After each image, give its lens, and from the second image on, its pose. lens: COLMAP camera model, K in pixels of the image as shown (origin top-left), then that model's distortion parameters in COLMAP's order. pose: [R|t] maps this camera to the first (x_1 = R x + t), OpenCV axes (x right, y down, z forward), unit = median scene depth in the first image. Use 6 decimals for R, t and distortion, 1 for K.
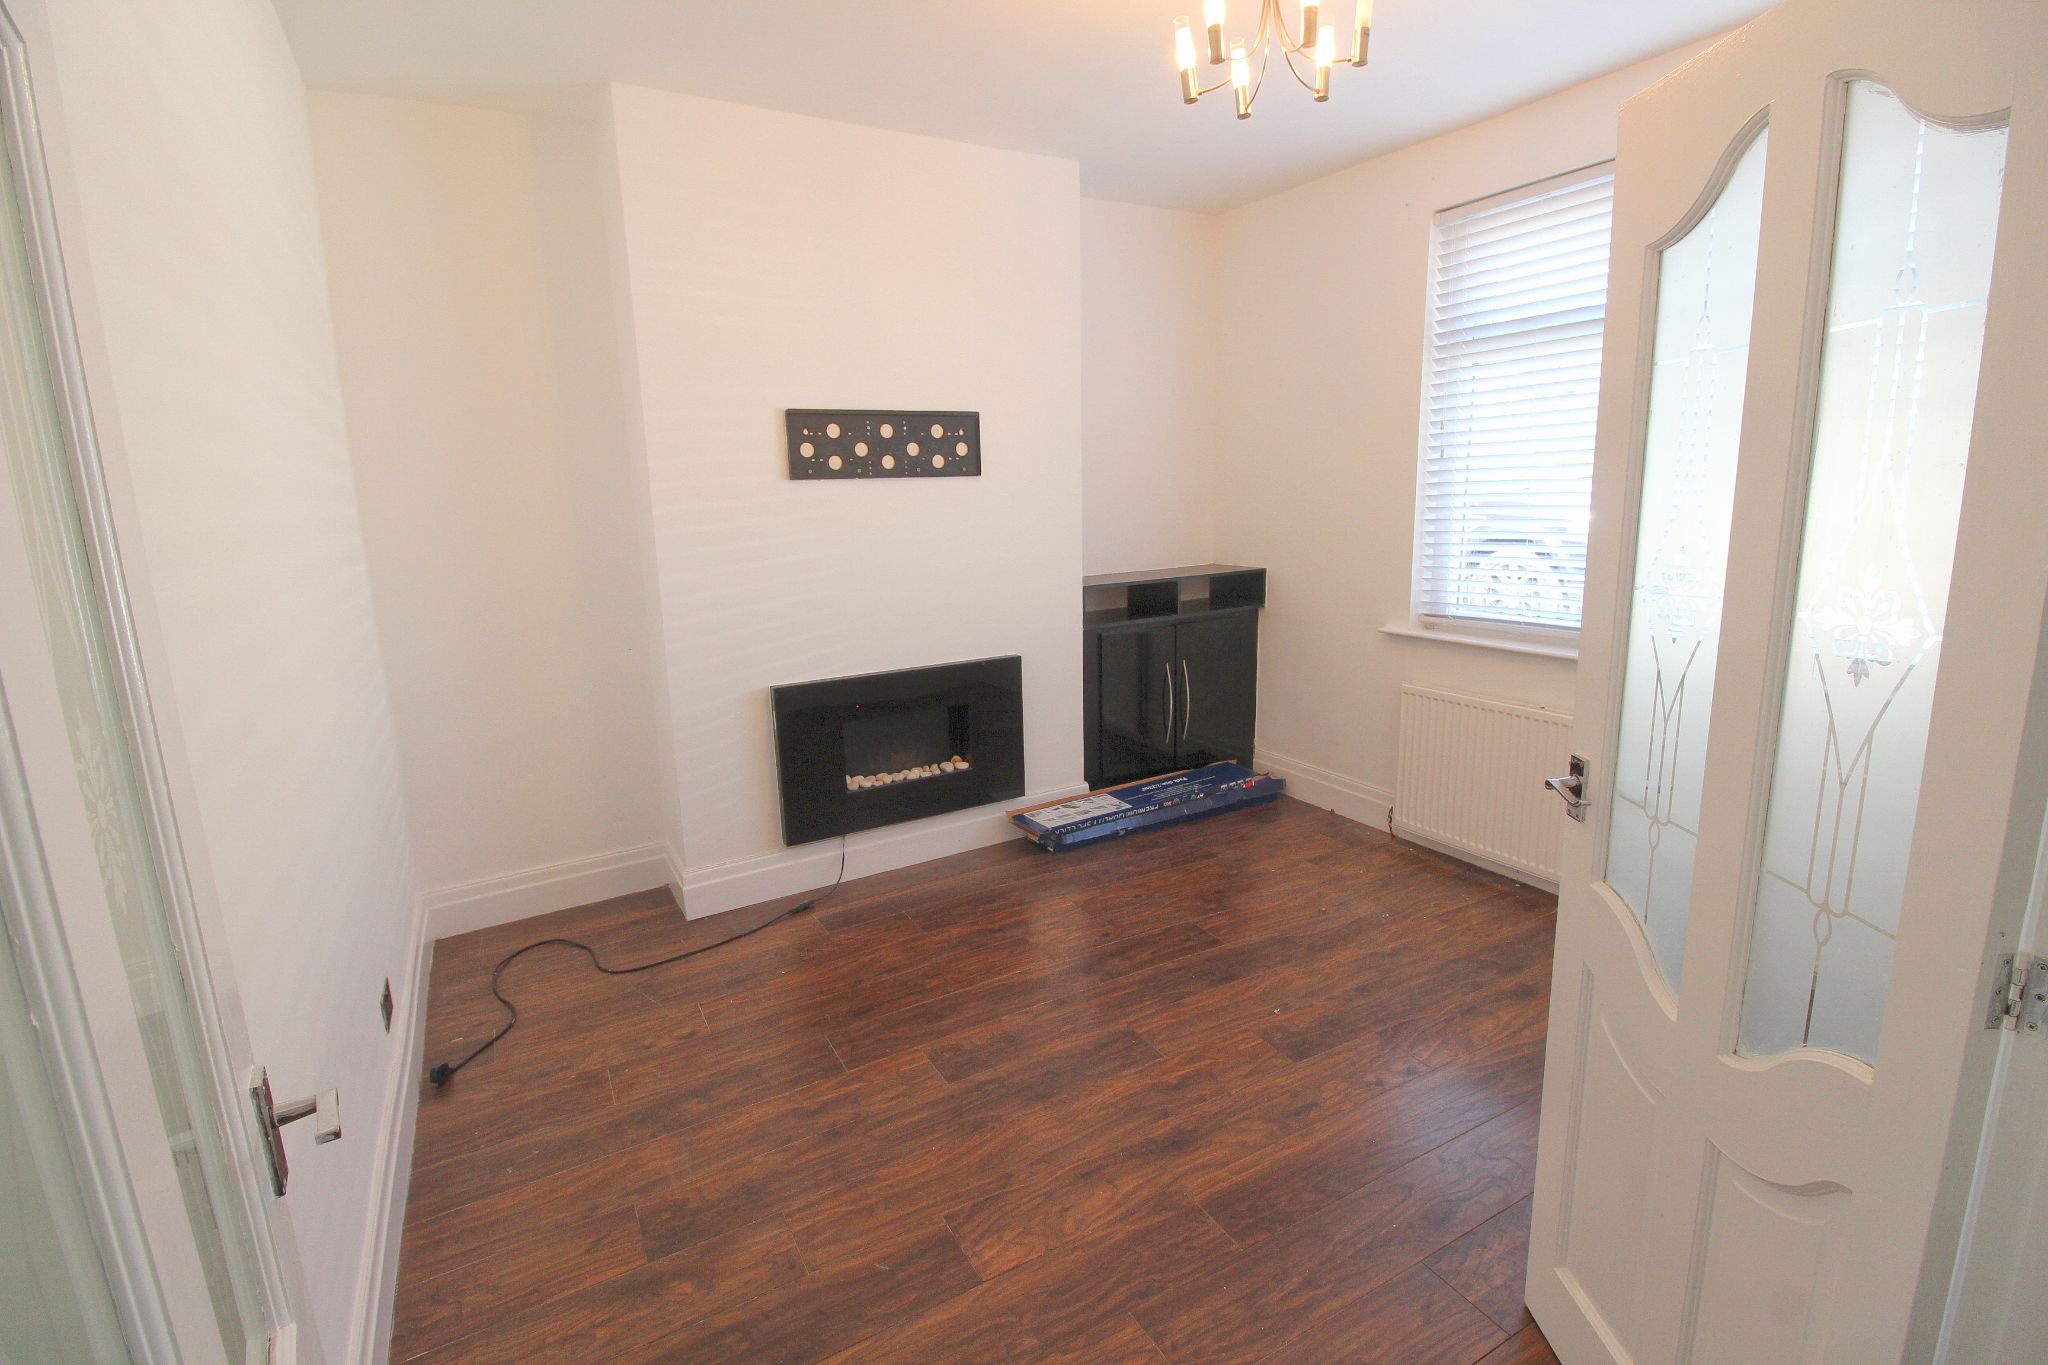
lens RADIAL K [[944.3, 0, 1010.7], [0, 944.3, 674.6], [0, 0, 1]] dist [-0.018244, -0.001983]
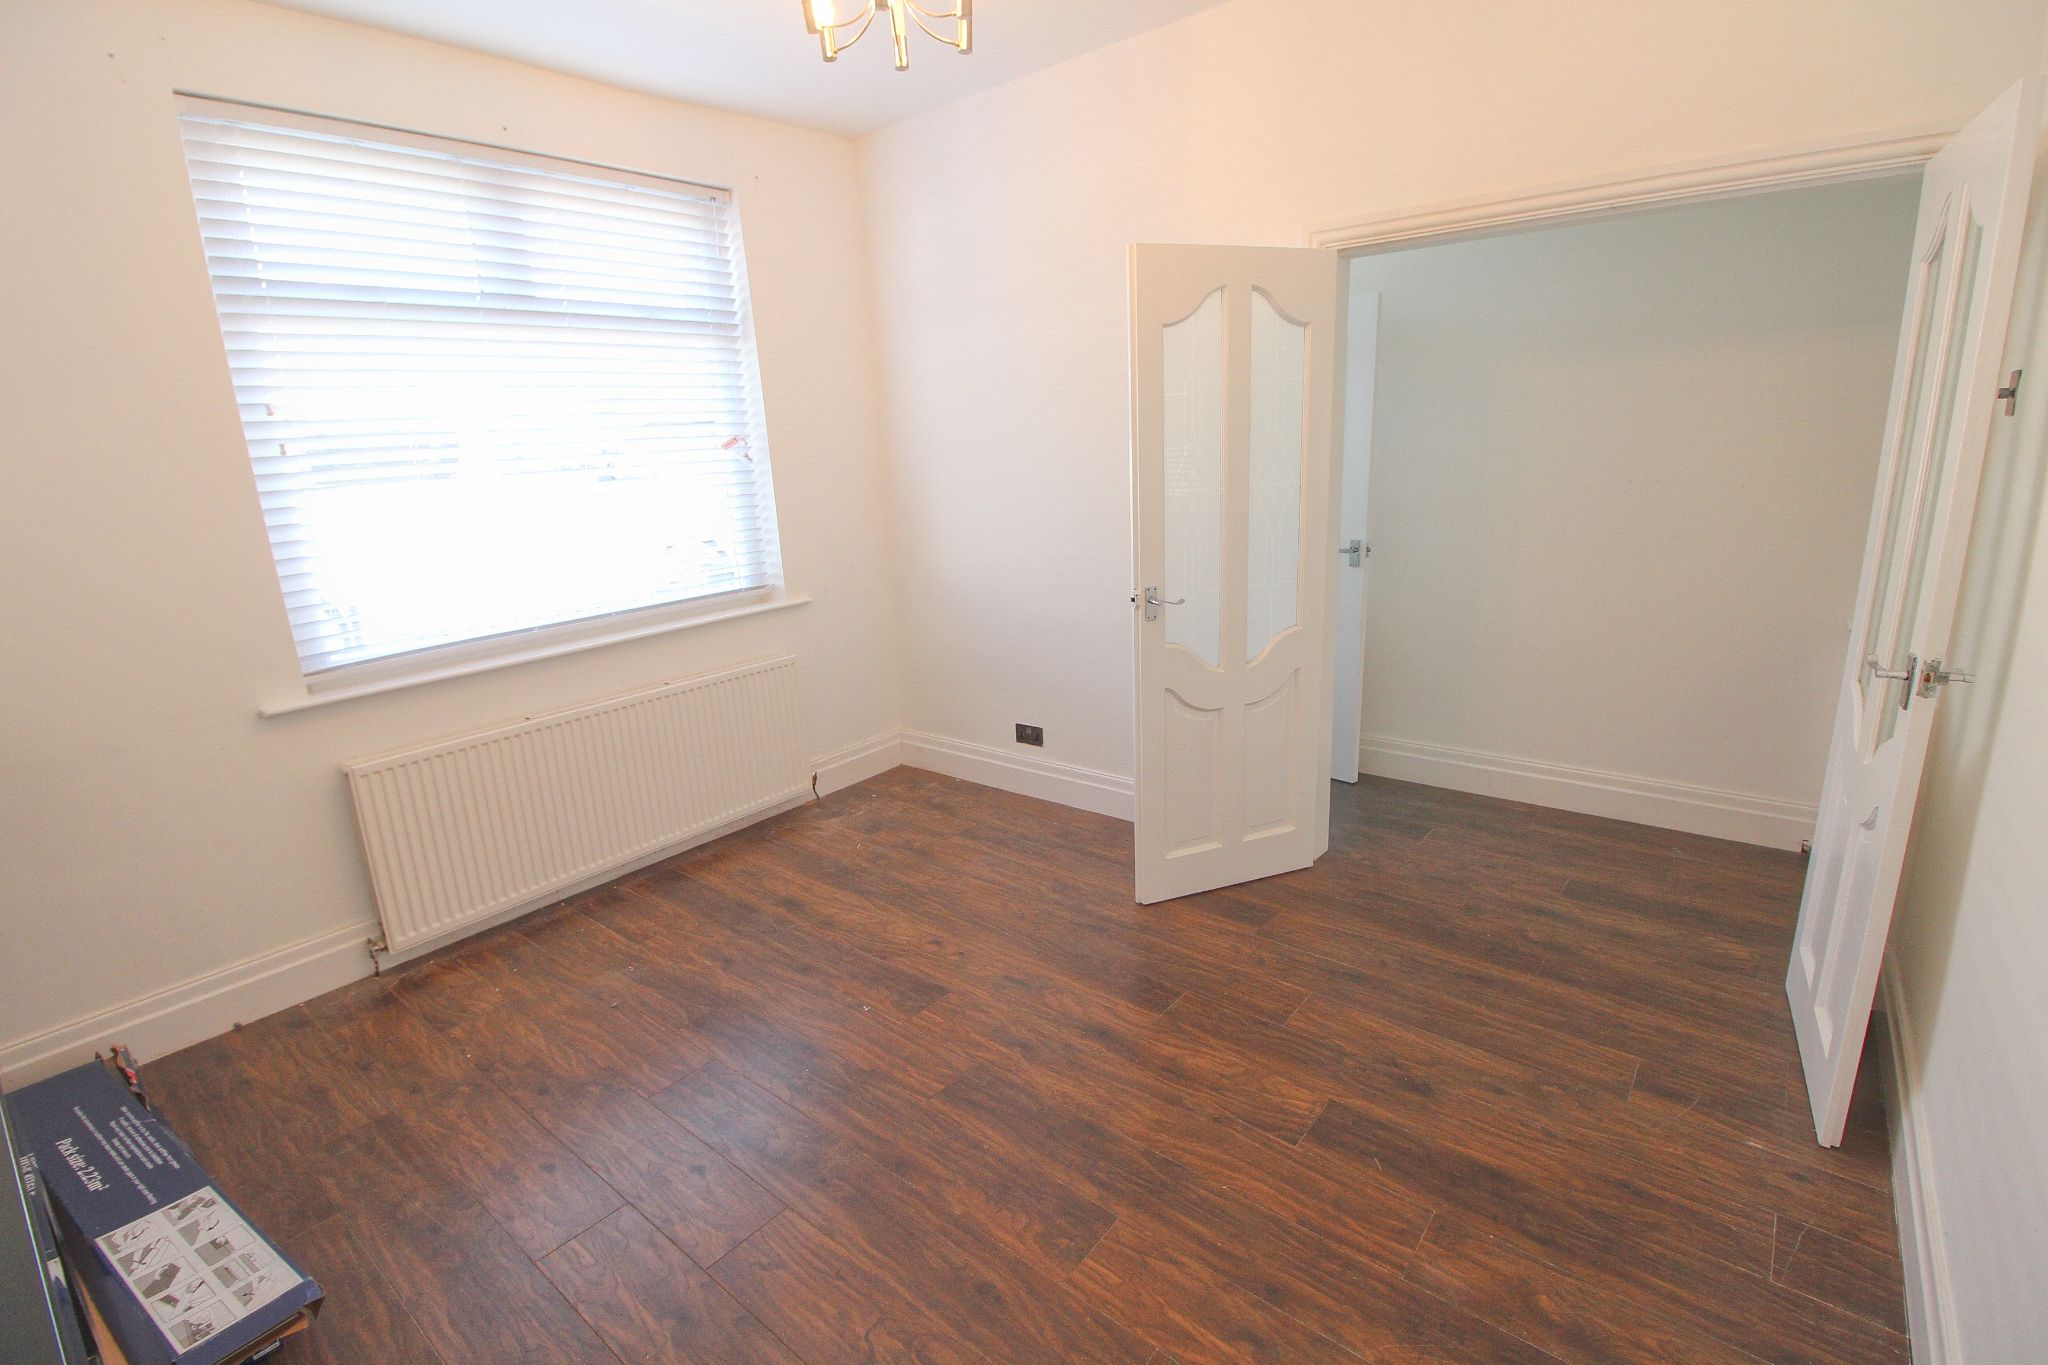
lens RADIAL K [[944.3, 0, 1008.0], [0, 944.3, 683.3], [0, 0, 1]] dist [-0.018244, -0.001983]
pose [[-0.373574, -0.187952, 0.908359, -0.649502], [0.236871, 0.927462, 0.289321, -0.217966], [-0.896847, 0.323247, -0.301955, 1.168778]]
